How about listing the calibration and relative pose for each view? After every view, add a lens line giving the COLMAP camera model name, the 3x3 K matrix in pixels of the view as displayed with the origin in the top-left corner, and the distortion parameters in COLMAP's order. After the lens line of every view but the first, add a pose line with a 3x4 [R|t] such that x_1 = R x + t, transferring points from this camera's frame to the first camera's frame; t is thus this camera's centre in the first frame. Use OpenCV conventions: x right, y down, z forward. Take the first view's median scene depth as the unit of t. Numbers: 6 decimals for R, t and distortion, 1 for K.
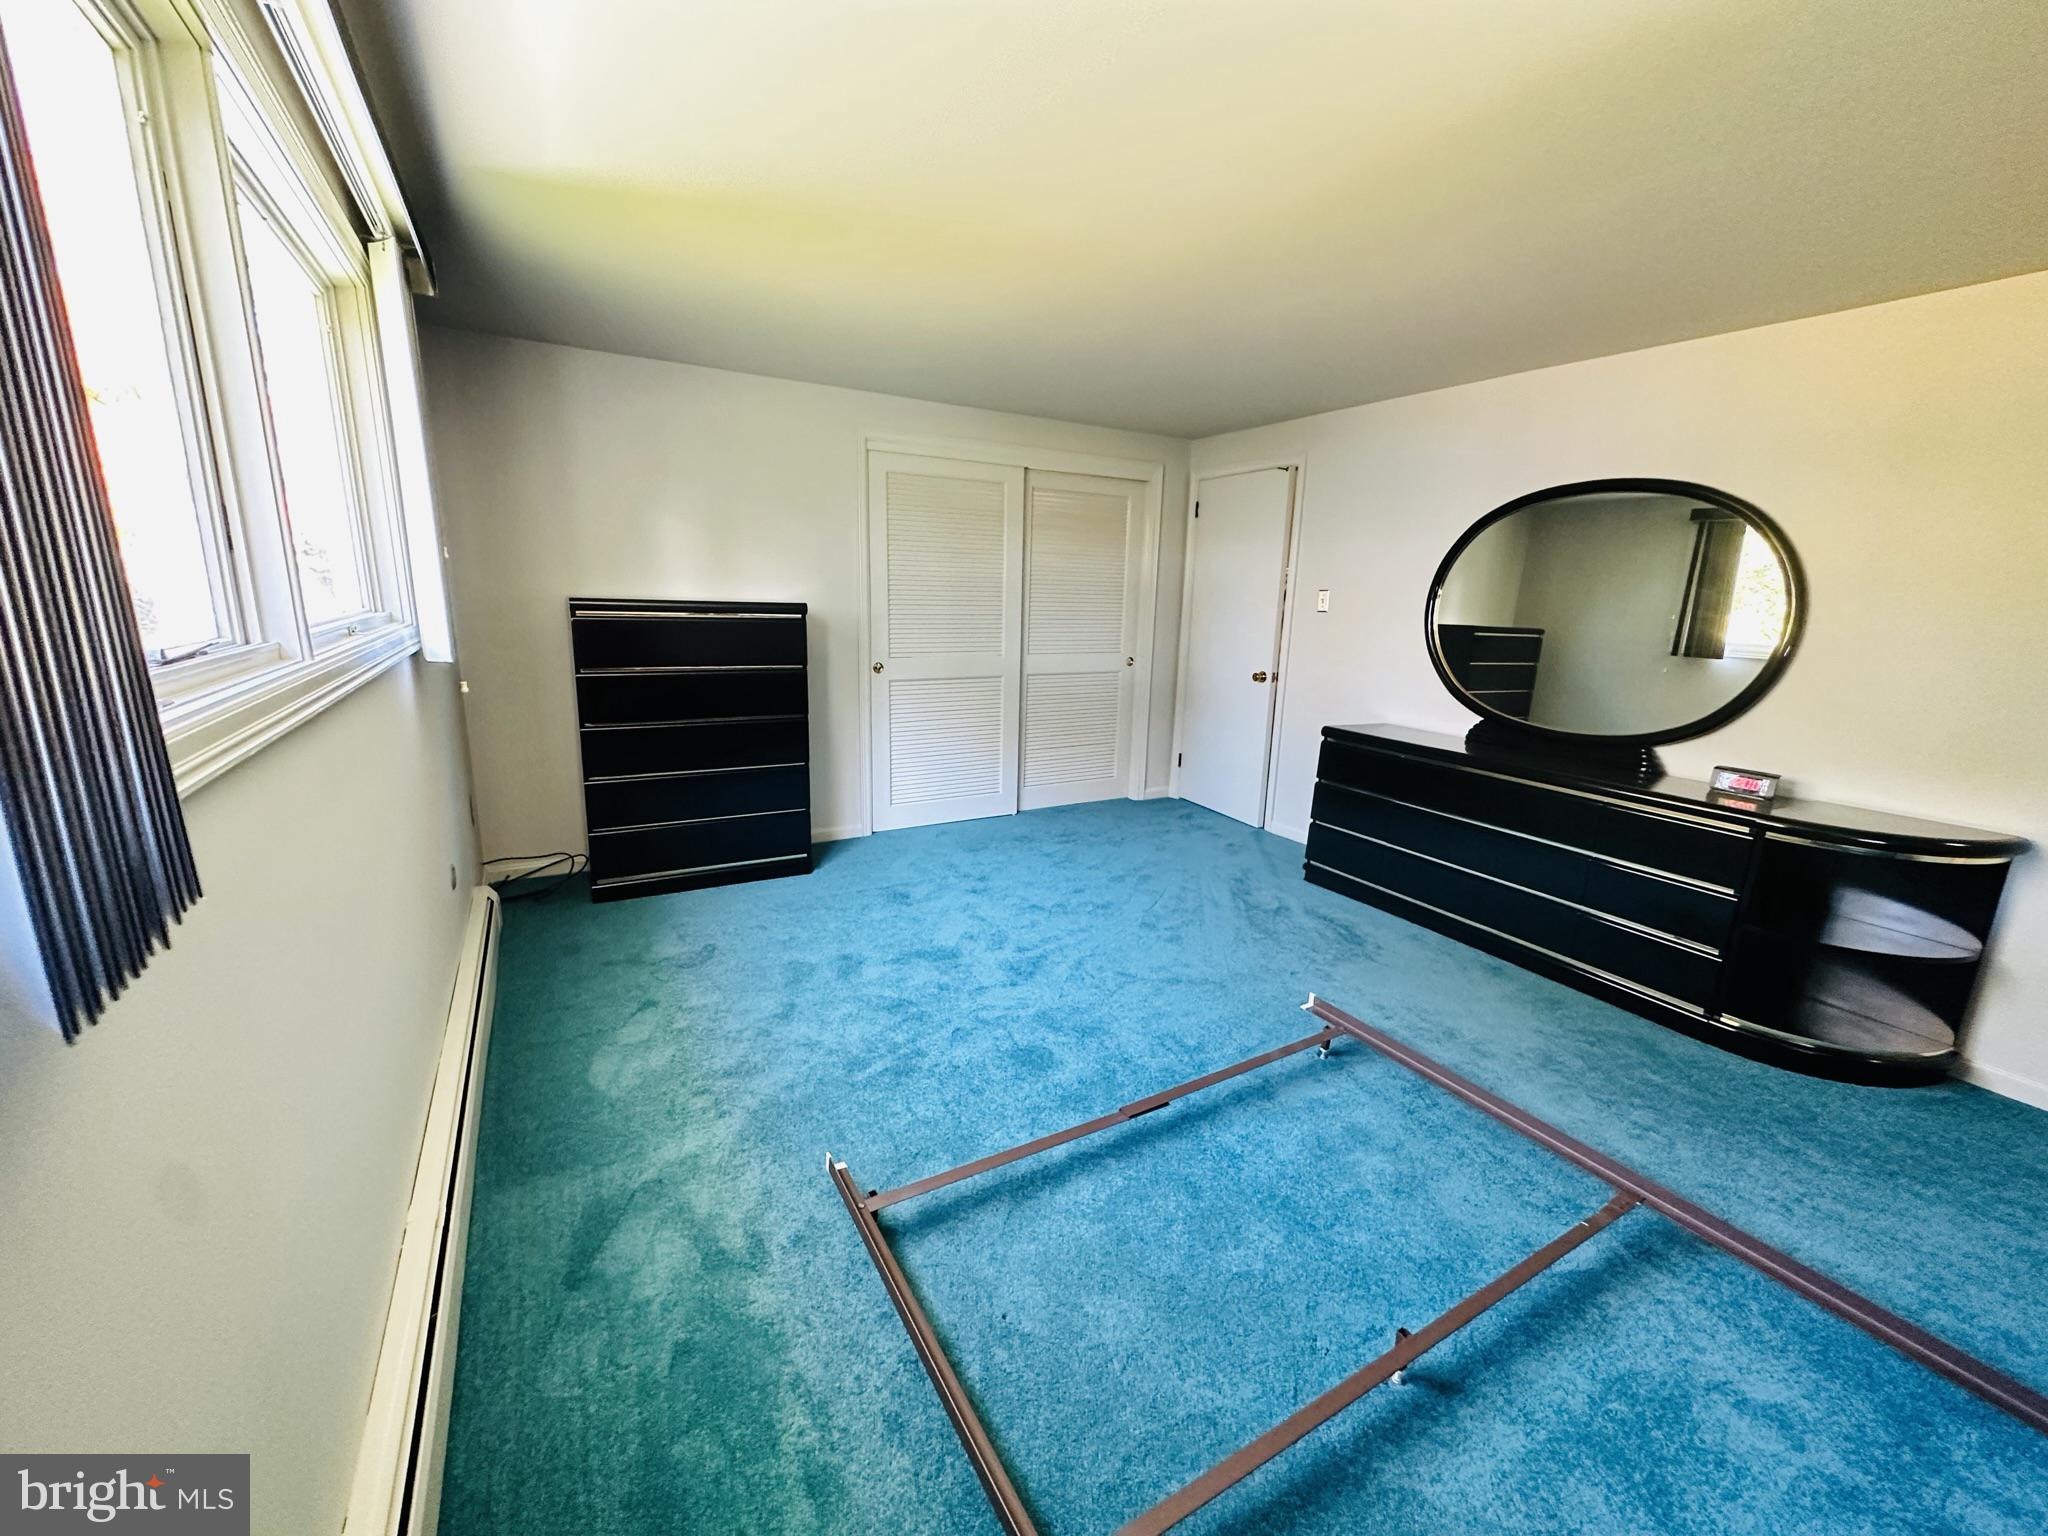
lens RADIAL K [[816.8, 0, 1033.1], [0, 816.8, 771.4], [0, 0, 1]] dist [-0.002978, 0.000296]
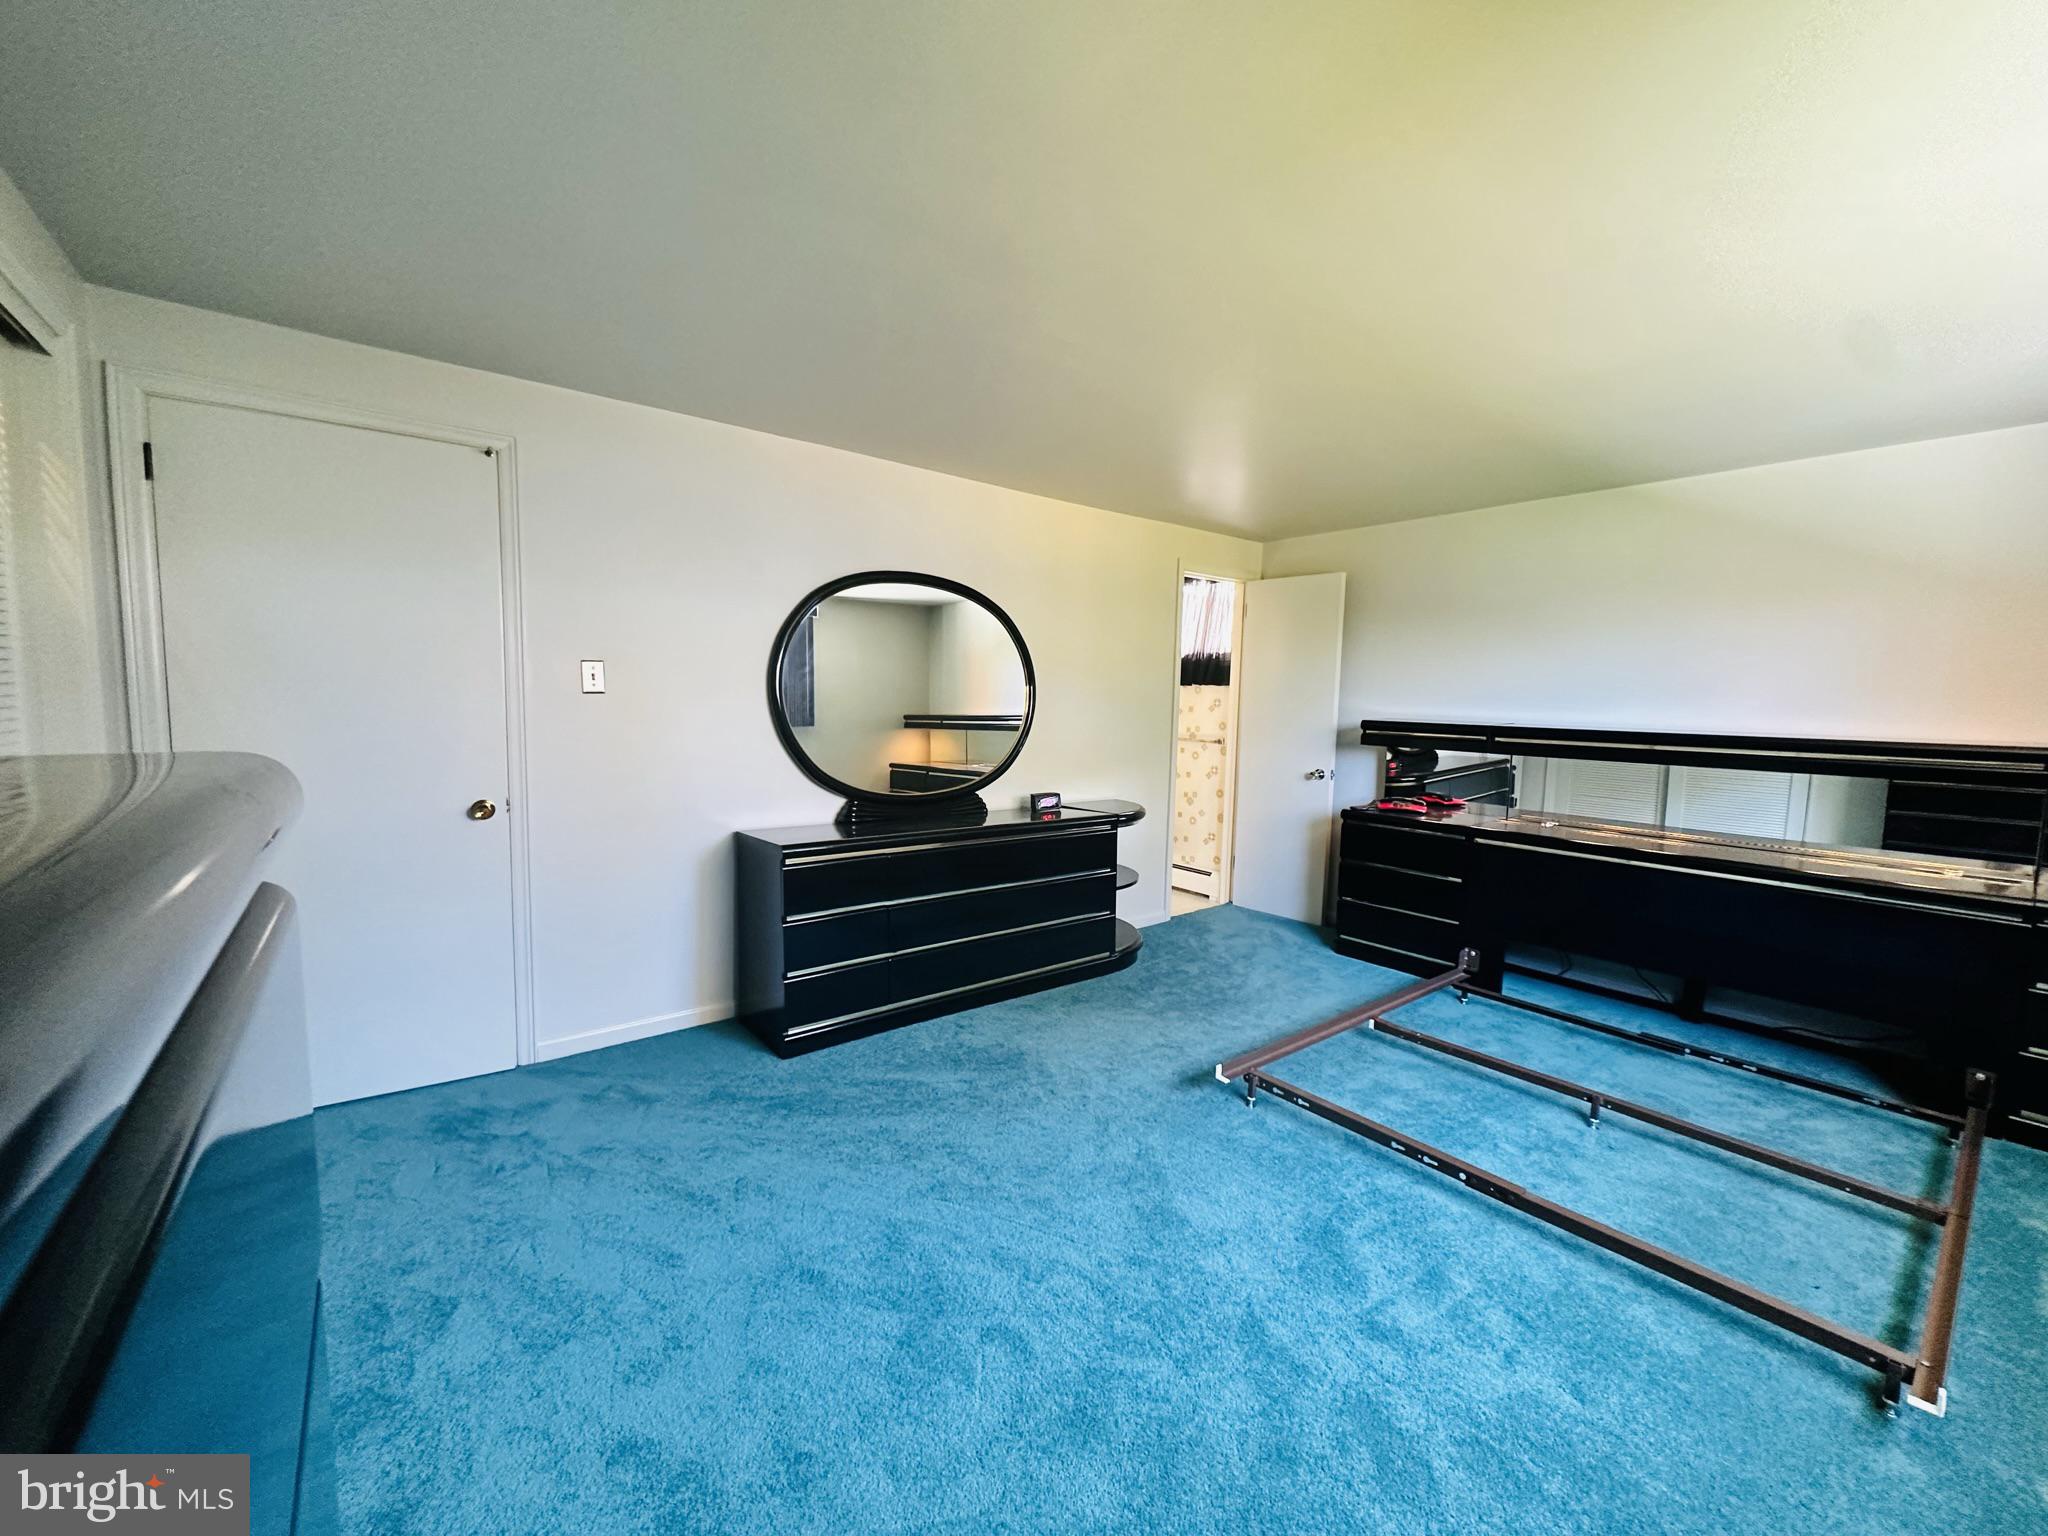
lens RADIAL K [[816.8, 0, 1035.8], [0, 816.8, 773.1], [0, 0, 1]] dist [-0.002978, 0.000296]
pose [[-0.143290, -0.140377, 0.979675, -0.424074], [0.180014, 0.969680, 0.165275, -0.217858], [-0.973172, 0.200037, -0.113675, 0.909498]]
